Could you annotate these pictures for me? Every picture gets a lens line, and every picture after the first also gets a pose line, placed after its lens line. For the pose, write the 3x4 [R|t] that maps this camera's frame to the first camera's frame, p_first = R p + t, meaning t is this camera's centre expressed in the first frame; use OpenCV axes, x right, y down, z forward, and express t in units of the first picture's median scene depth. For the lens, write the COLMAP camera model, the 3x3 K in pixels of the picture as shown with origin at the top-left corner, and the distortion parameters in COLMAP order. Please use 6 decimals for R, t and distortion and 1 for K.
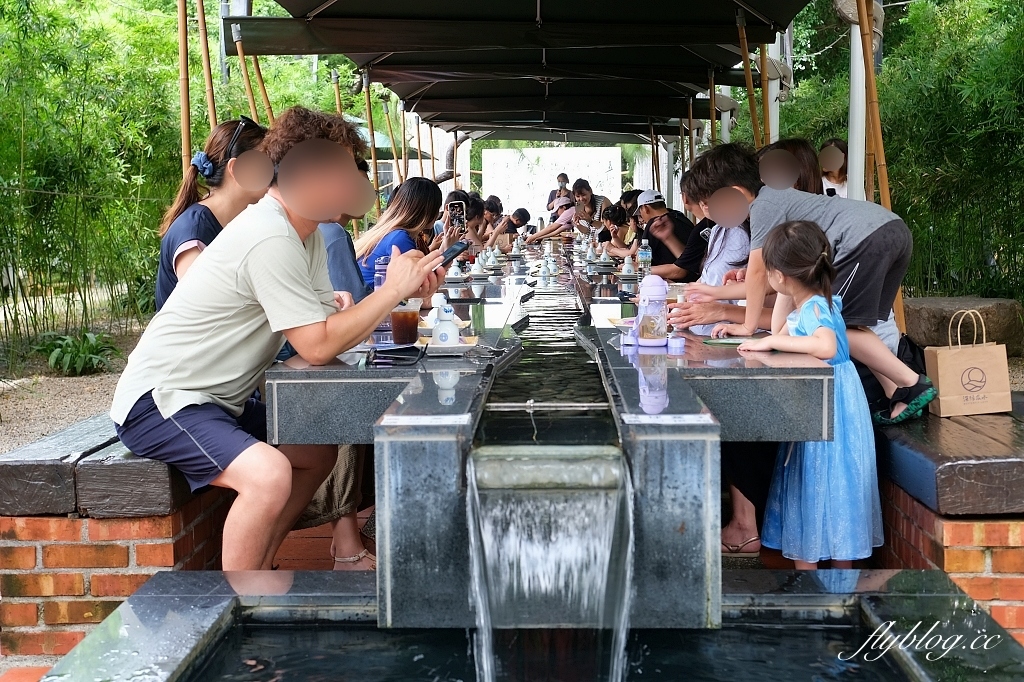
lens RADIAL K [[1460.5, 0, 512.4], [0, 1460.5, 334.9], [0, 0, 1]] dist [0.044686, 0.000000]
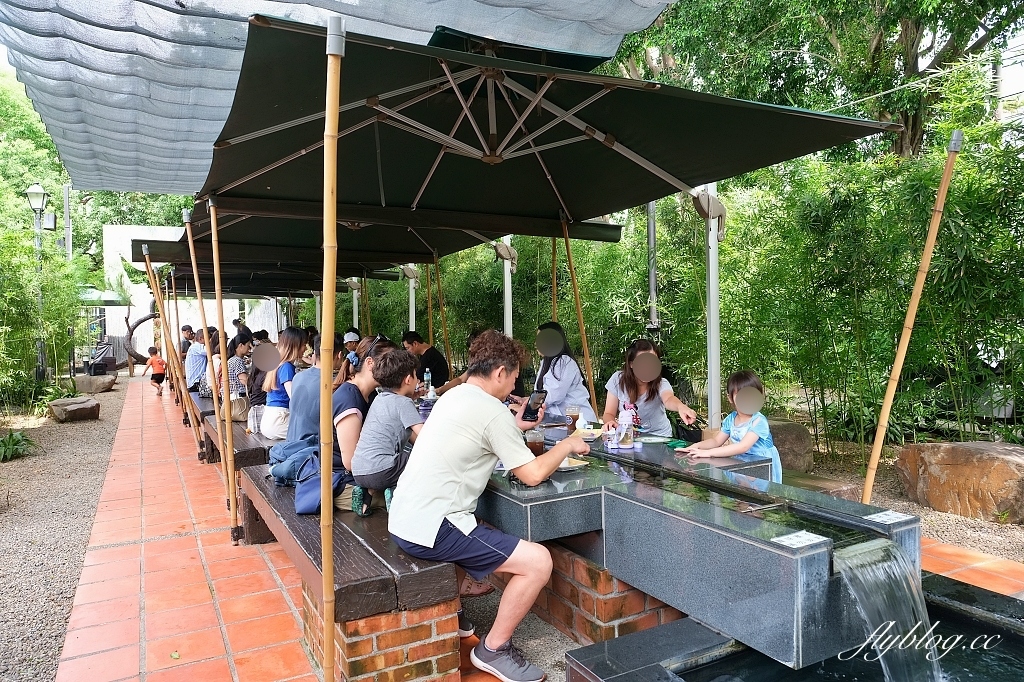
lens RADIAL K [[689.4, 0, 512.7], [0, 689.4, 339.4], [0, 0, 1]] dist [-0.032434, 0.000441]
pose [[0.875762, -0.024834, 0.482105, -0.522364], [0.055383, 0.997250, -0.049236, -0.109658], [-0.479557, 0.069819, 0.874729, 0.318711]]
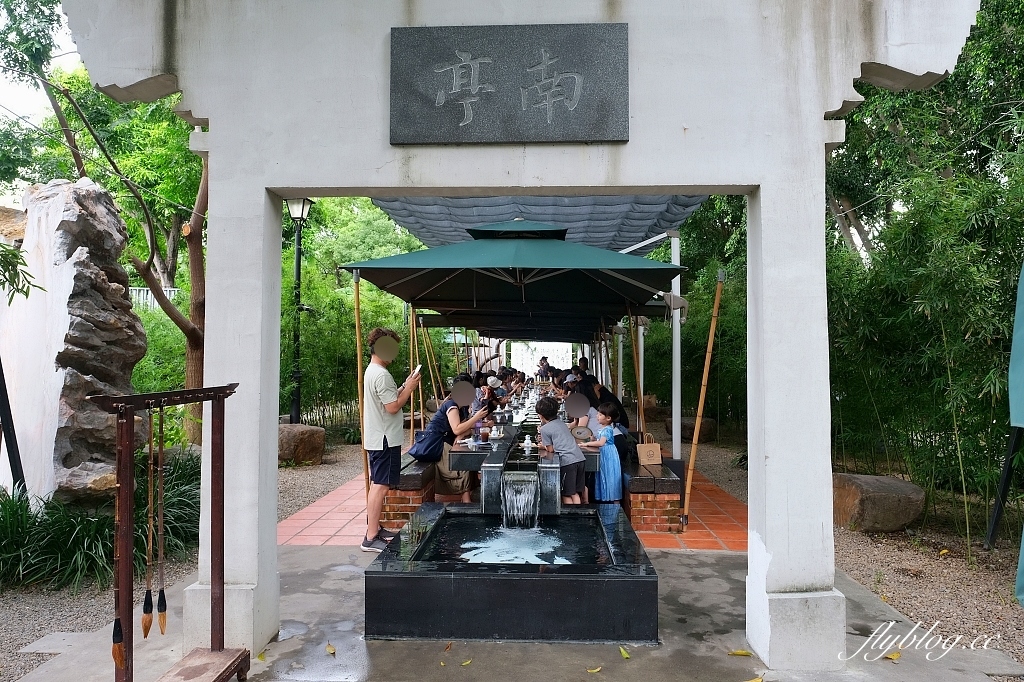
lens RADIAL K [[689.4, 0, 508.8], [0, 689.4, 344.3], [0, 0, 1]] dist [-0.032434, 0.000441]
pose [[0.999656, 0.008675, -0.024763, 0.025146], [-0.011380, 0.993725, -0.111274, -0.049381], [0.023643, 0.111517, 0.993481, -0.744092]]
